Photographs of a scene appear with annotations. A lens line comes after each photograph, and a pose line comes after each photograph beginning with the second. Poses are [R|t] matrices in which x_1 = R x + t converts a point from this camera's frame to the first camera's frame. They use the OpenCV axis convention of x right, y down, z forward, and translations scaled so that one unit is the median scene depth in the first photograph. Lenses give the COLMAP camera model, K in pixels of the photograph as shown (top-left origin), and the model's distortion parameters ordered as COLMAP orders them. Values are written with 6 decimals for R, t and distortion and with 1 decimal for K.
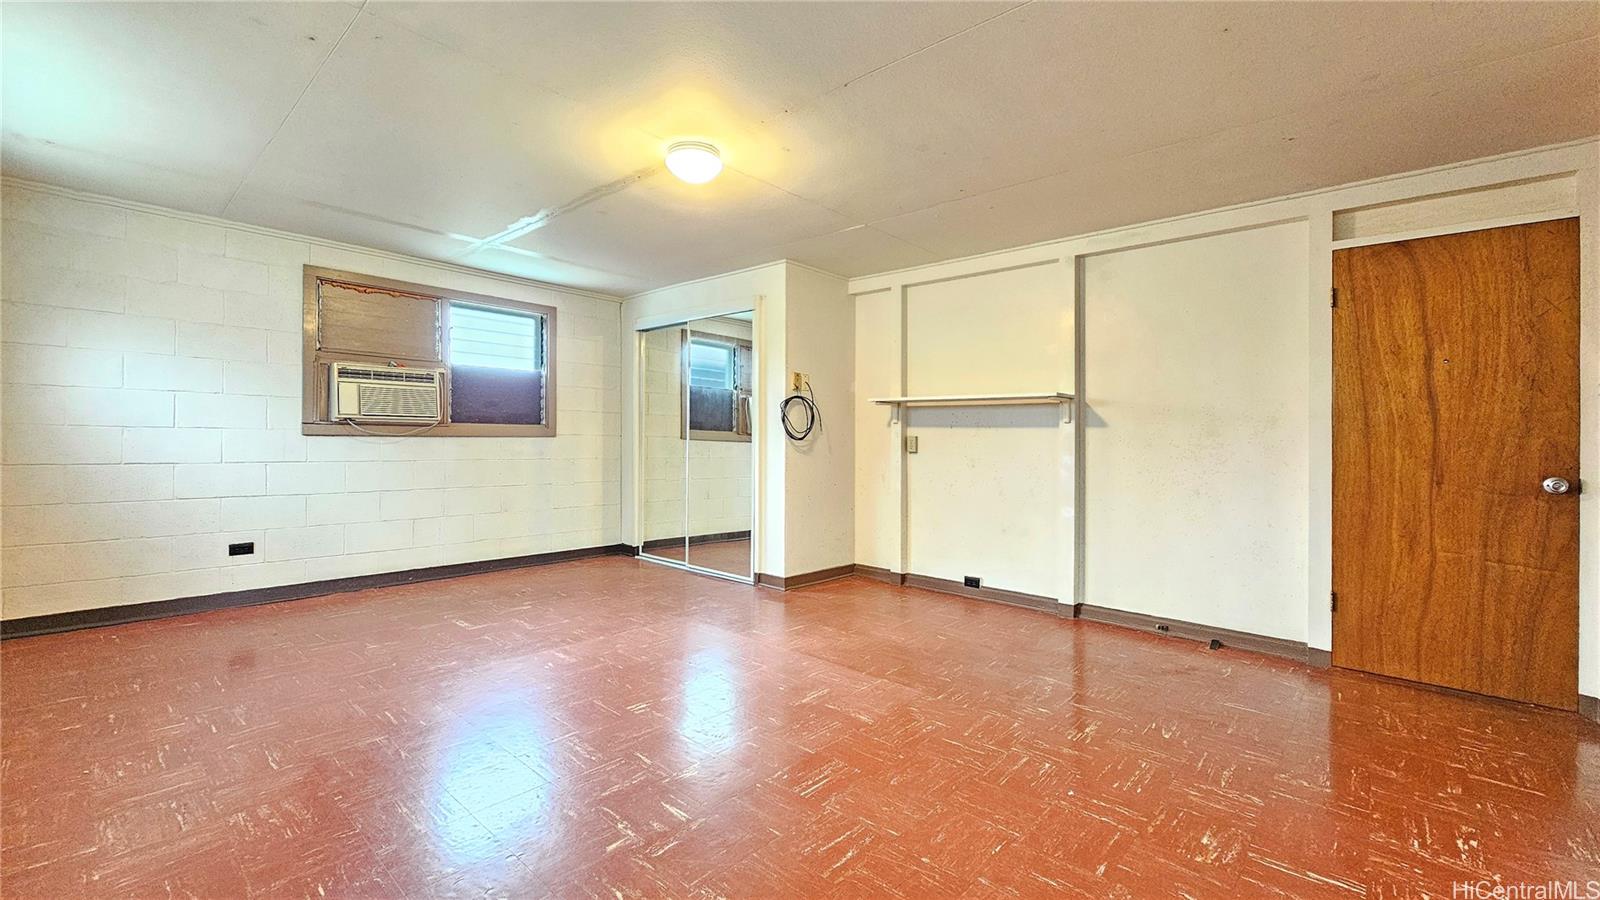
lens RADIAL K [[660.4, 0, 801.5], [0, 660.4, 456.3], [0, 0, 1]] dist [-0.001057, -0.000331]
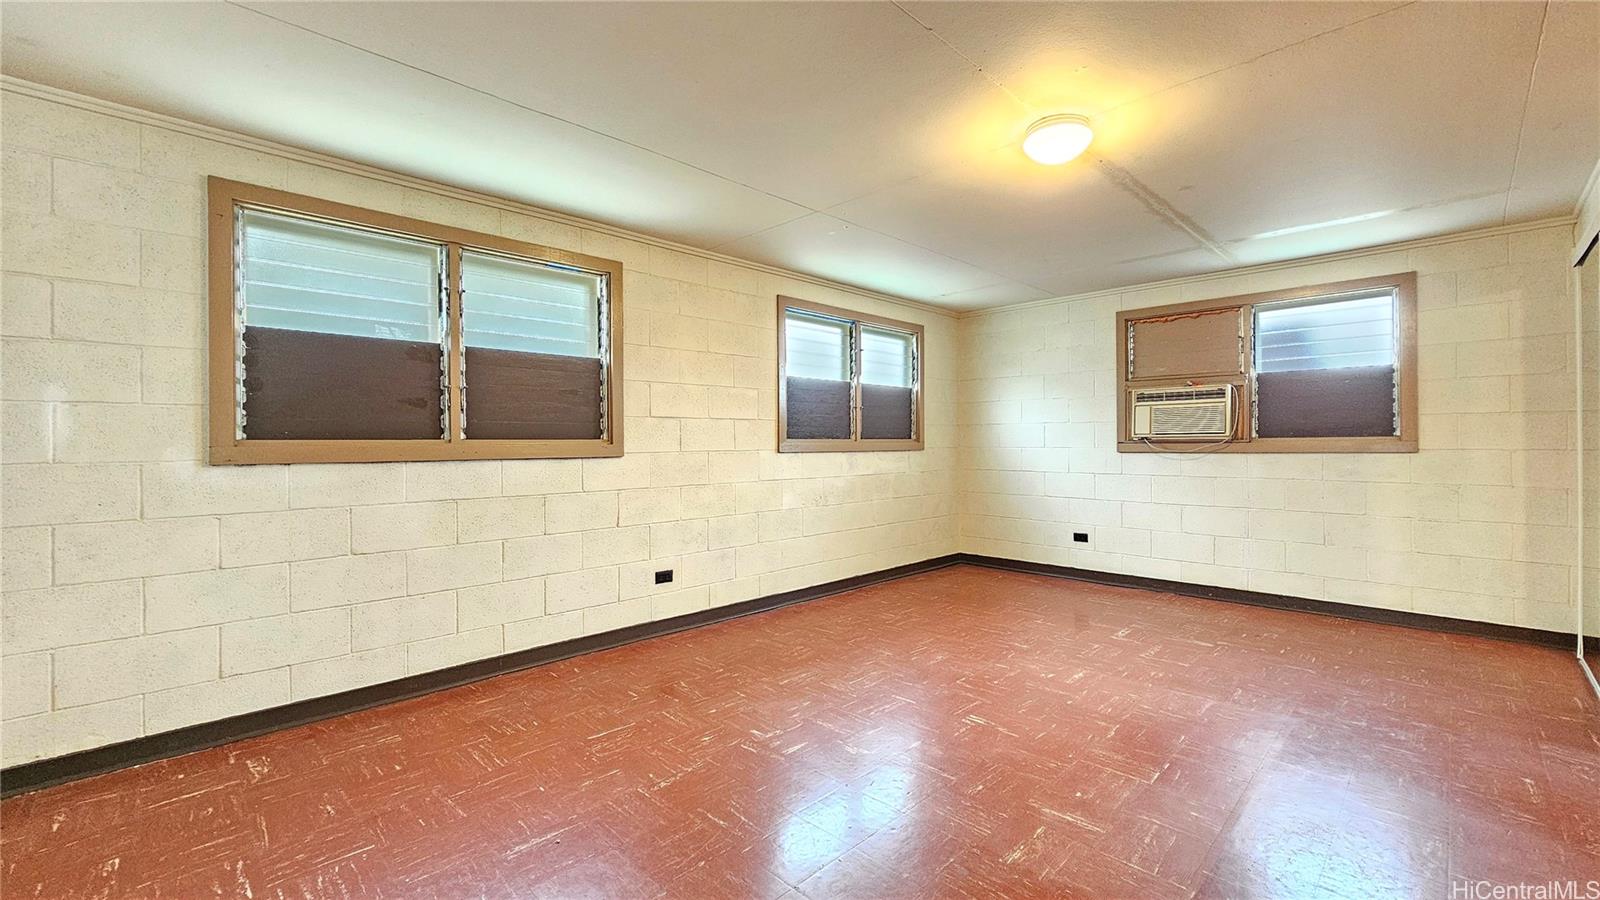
lens RADIAL K [[660.4, 0, 801.8], [0, 660.4, 445.3], [0, 0, 1]] dist [-0.001057, -0.000331]
pose [[-0.071184, -0.020514, -0.997252, 0.480842], [-0.030941, 0.999353, -0.018349, -0.004784], [0.996983, 0.029550, -0.071773, 0.491942]]
